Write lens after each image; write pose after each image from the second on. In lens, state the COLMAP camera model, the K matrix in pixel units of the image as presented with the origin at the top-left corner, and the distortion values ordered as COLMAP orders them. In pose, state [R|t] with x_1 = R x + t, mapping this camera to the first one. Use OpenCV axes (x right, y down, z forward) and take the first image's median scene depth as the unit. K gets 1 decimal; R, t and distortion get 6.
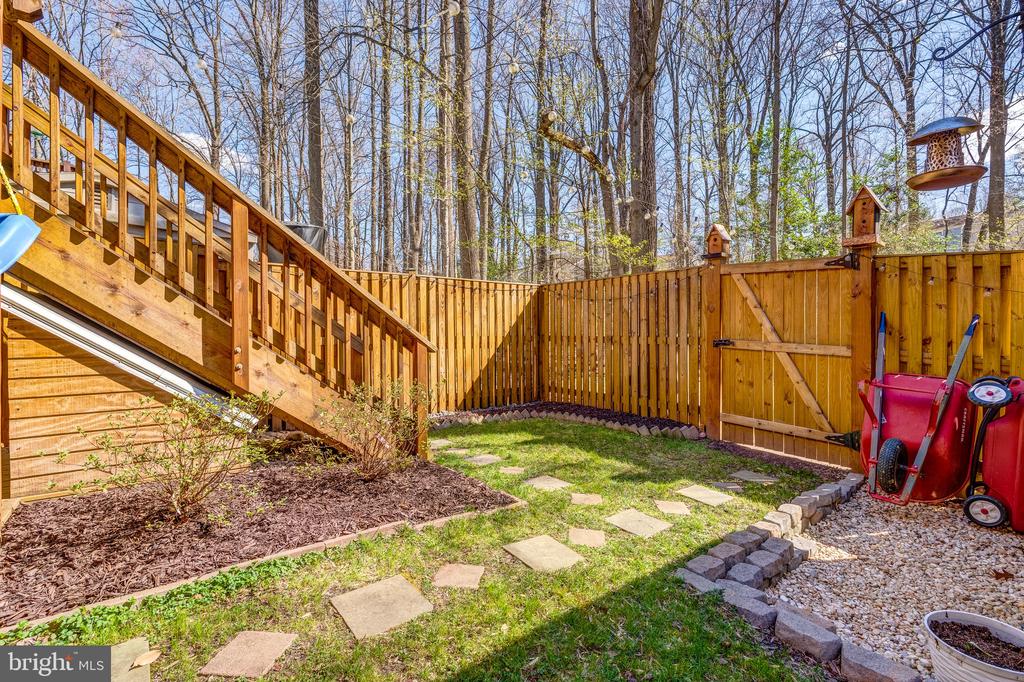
lens RADIAL K [[485.6, 0, 499.0], [0, 485.6, 326.7], [0, 0, 1]] dist [0.000791, -0.000071]
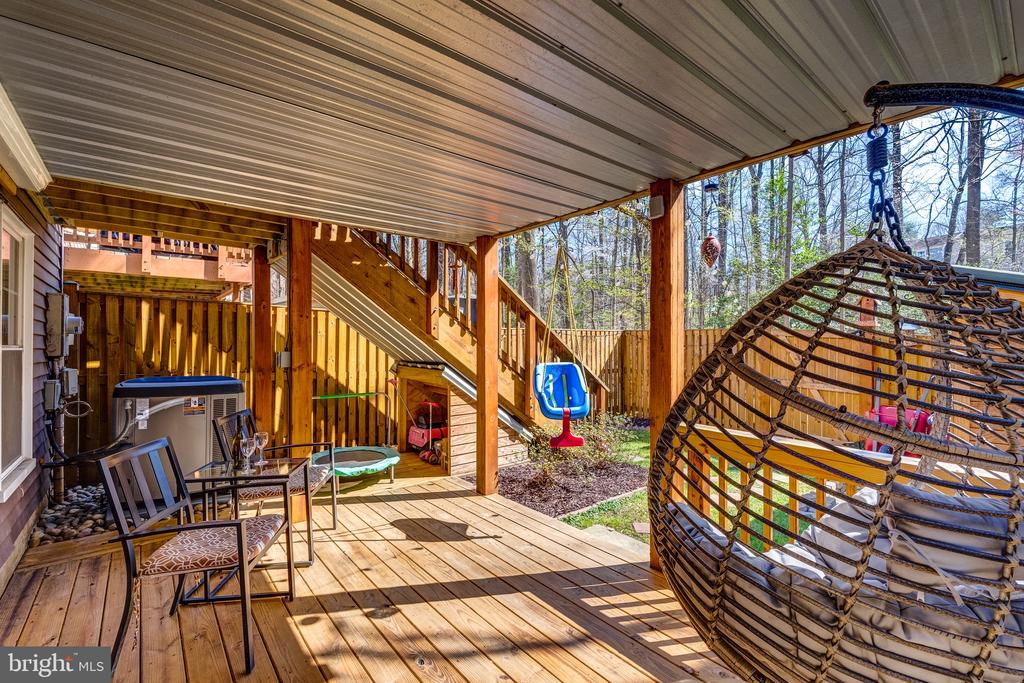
lens RADIAL K [[459.3, 0, 516.9], [0, 459.3, 339.2], [0, 0, 1]] dist [-0.001684, -0.000460]
pose [[0.999925, 0.002337, 0.011999, -0.464968], [-0.002361, 0.999995, 0.002006, -0.131652], [-0.011994, -0.002034, 0.999926, -0.550100]]
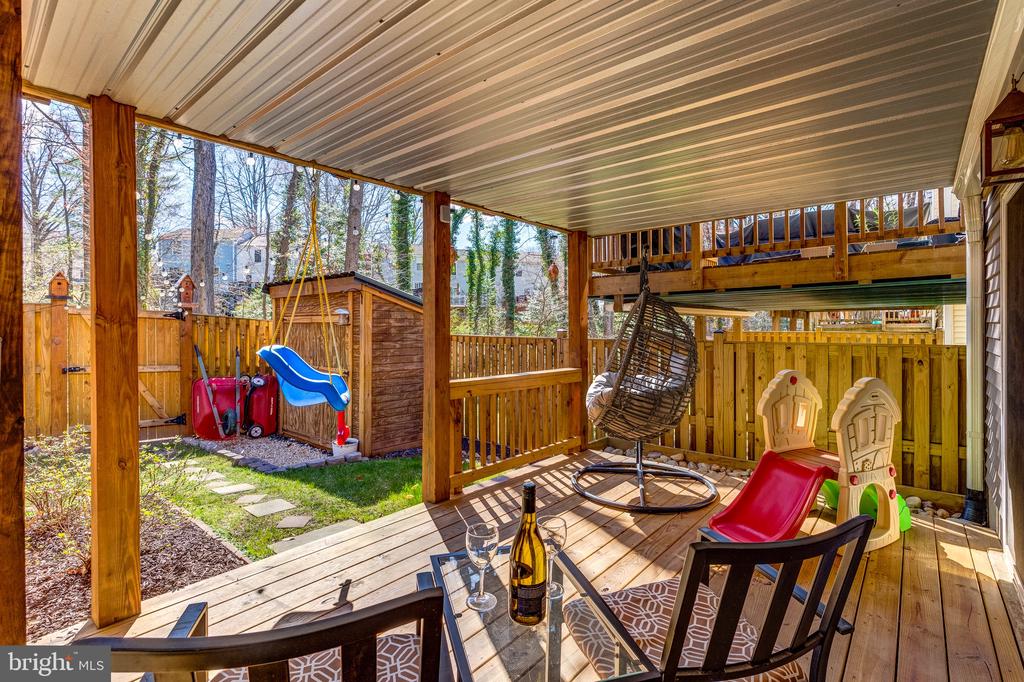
lens RADIAL K [[459.3, 0, 516.9], [0, 459.3, 338.7], [0, 0, 1]] dist [-0.001684, -0.000460]
pose [[-0.189168, -0.023891, 0.981654, -1.054746], [-0.006448, 0.999713, 0.023088, -0.094984], [-0.981924, -0.001963, -0.189267, 0.142437]]
